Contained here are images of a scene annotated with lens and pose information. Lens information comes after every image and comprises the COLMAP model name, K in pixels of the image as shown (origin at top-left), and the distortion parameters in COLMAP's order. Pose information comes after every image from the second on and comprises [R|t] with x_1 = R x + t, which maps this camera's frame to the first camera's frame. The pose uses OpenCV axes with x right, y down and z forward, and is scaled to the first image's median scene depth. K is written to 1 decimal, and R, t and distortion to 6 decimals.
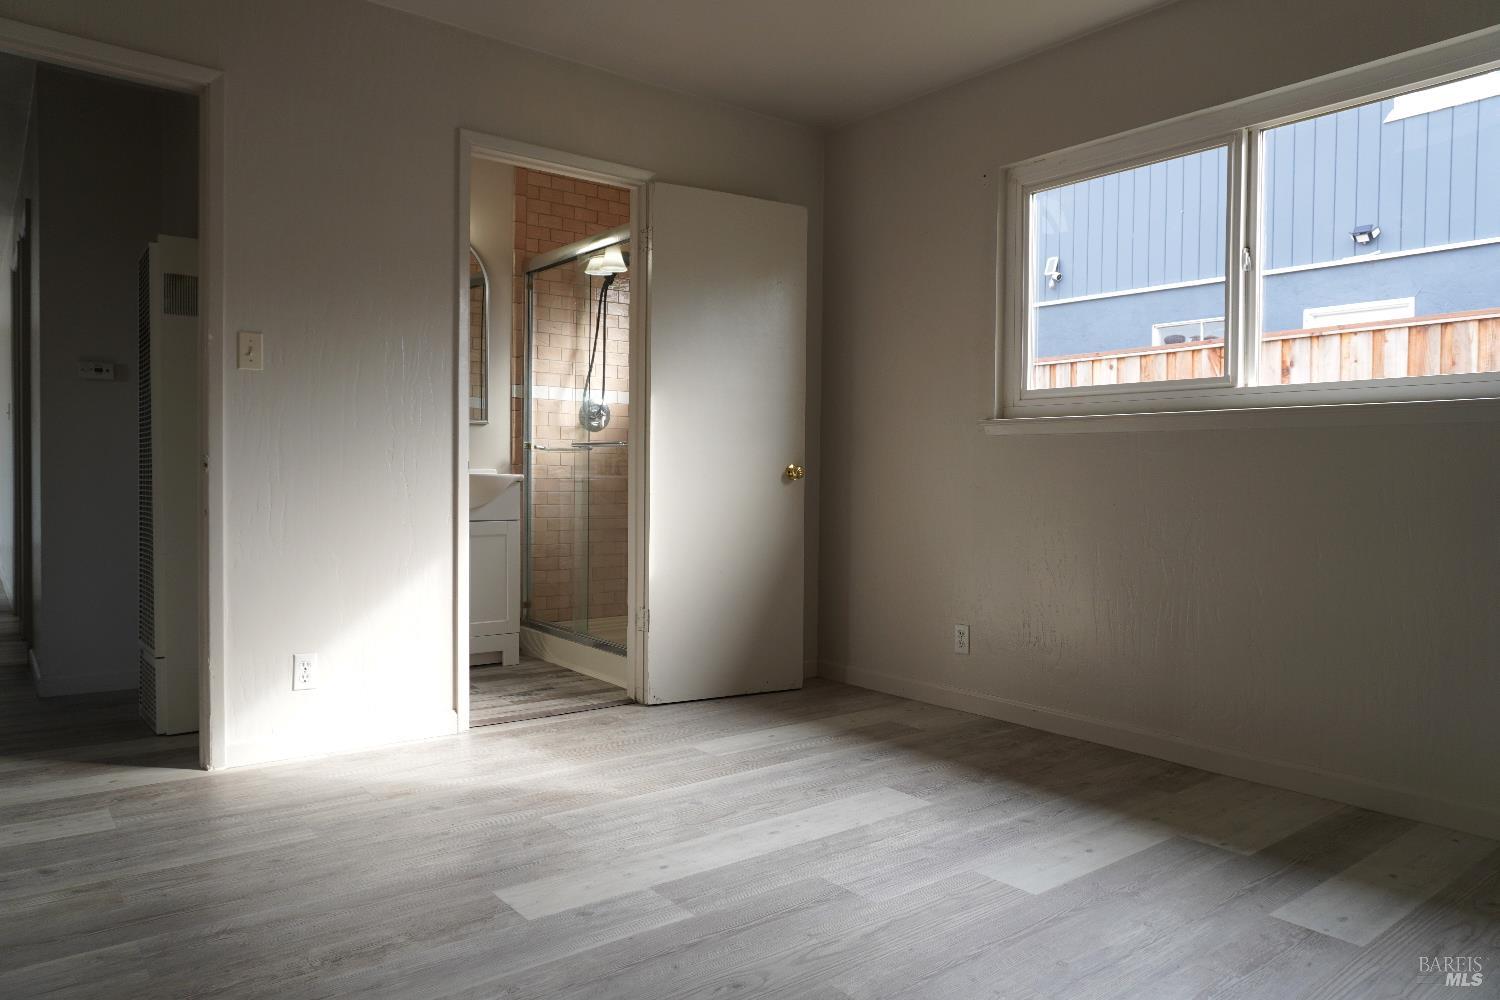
lens RADIAL K [[1001.1, 0, 753.6], [0, 1001.1, 502.6], [0, 0, 1]] dist [-0.051273, 0.036705]
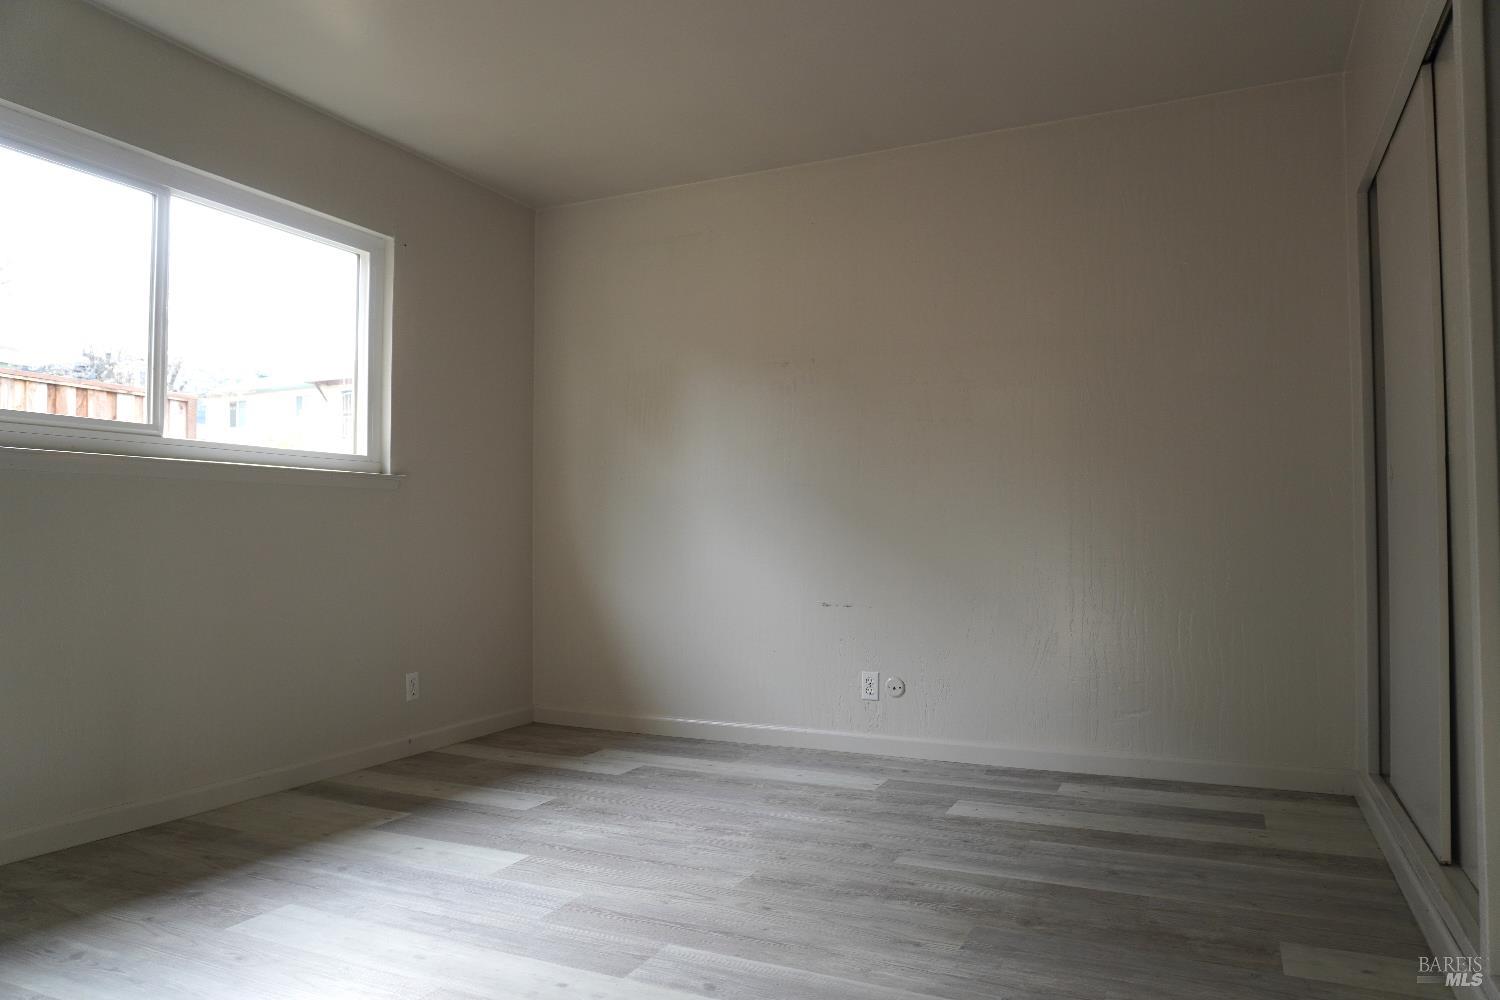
lens RADIAL K [[1001.1, 0, 753.6], [0, 1001.1, 502.6], [0, 0, 1]] dist [-0.051273, 0.036705]
pose [[-0.446729, 0.018512, 0.894478, -0.839492], [0.020088, 0.999741, -0.010658, -0.031712], [-0.894444, 0.013207, -0.446985, 1.107121]]
